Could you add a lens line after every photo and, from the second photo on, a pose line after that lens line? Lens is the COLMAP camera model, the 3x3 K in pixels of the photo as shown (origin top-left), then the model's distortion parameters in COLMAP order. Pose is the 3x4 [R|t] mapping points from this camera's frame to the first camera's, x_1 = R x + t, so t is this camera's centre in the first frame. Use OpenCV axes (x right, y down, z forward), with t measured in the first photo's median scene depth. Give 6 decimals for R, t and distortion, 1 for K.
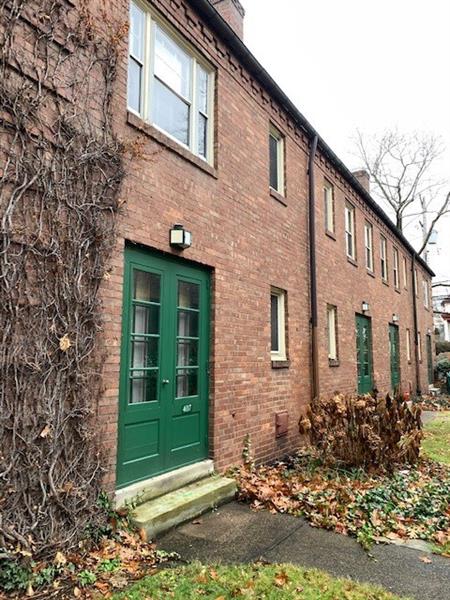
lens RADIAL K [[461.3, 0, 226.5], [0, 461.3, 298.6], [0, 0, 1]] dist [0.021046, -0.024382]
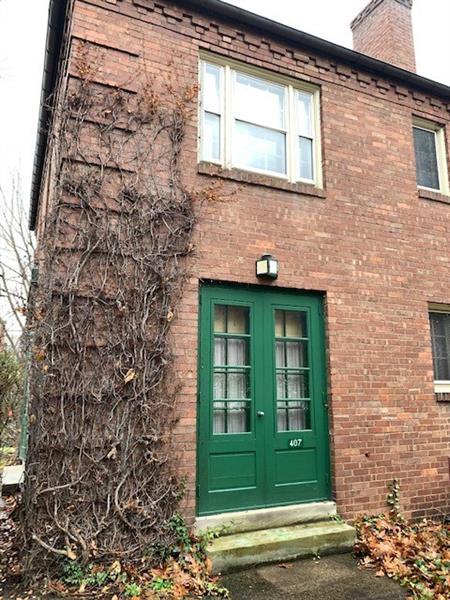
lens RADIAL K [[461.3, 0, 223.8], [0, 461.3, 301.8], [0, 0, 1]] dist [0.021046, -0.024382]
pose [[0.817545, -0.110583, -0.565148, 0.426518], [0.077186, 0.993576, -0.082756, 0.019144], [0.570669, 0.024035, 0.820829, 0.145750]]
